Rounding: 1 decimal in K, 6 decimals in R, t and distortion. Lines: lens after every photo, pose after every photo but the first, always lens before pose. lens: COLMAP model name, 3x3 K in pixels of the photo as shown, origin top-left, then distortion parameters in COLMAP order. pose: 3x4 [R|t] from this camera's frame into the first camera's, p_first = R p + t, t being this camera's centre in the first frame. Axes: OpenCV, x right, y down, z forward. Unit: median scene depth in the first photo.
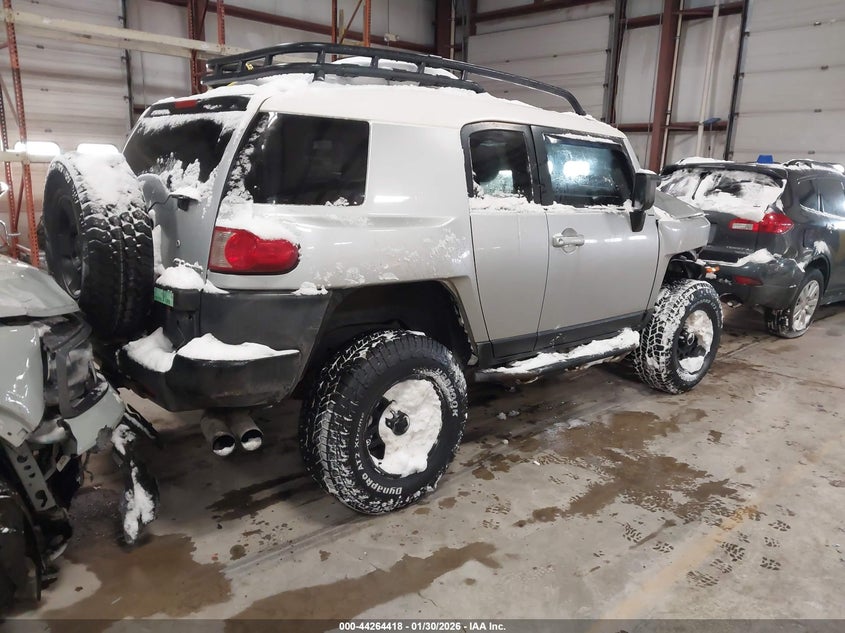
lens RADIAL K [[665.0, 0, 427.1], [0, 665.0, 319.0], [0, 0, 1]] dist [0.003610, -0.001552]
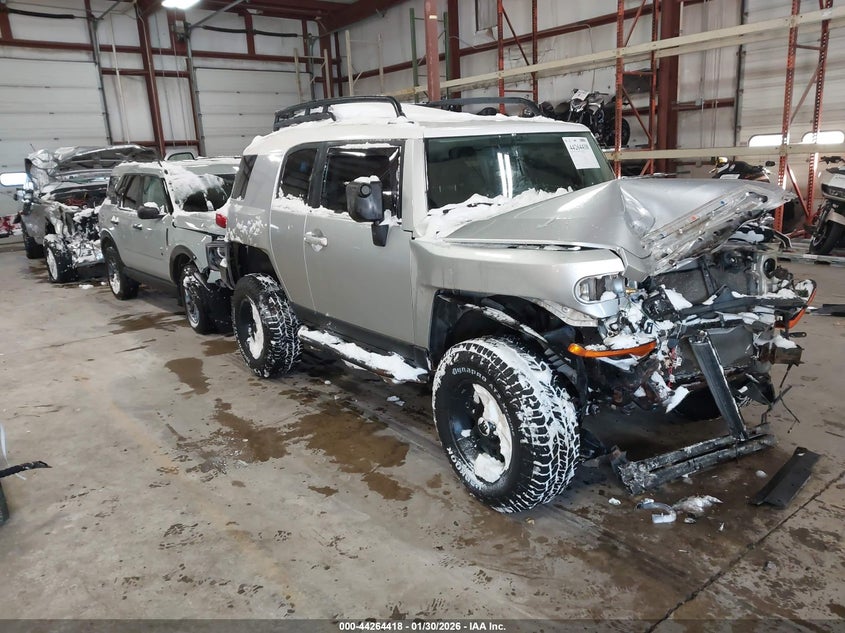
lens RADIAL K [[665.0, 0, 427.1], [0, 665.0, 319.0], [0, 0, 1]] dist [0.003610, -0.001552]
pose [[-0.087066, 0.214958, -0.972735, 1.391230], [-0.175838, 0.957796, 0.227395, -0.290720], [0.980561, 0.190842, -0.045594, 1.304904]]
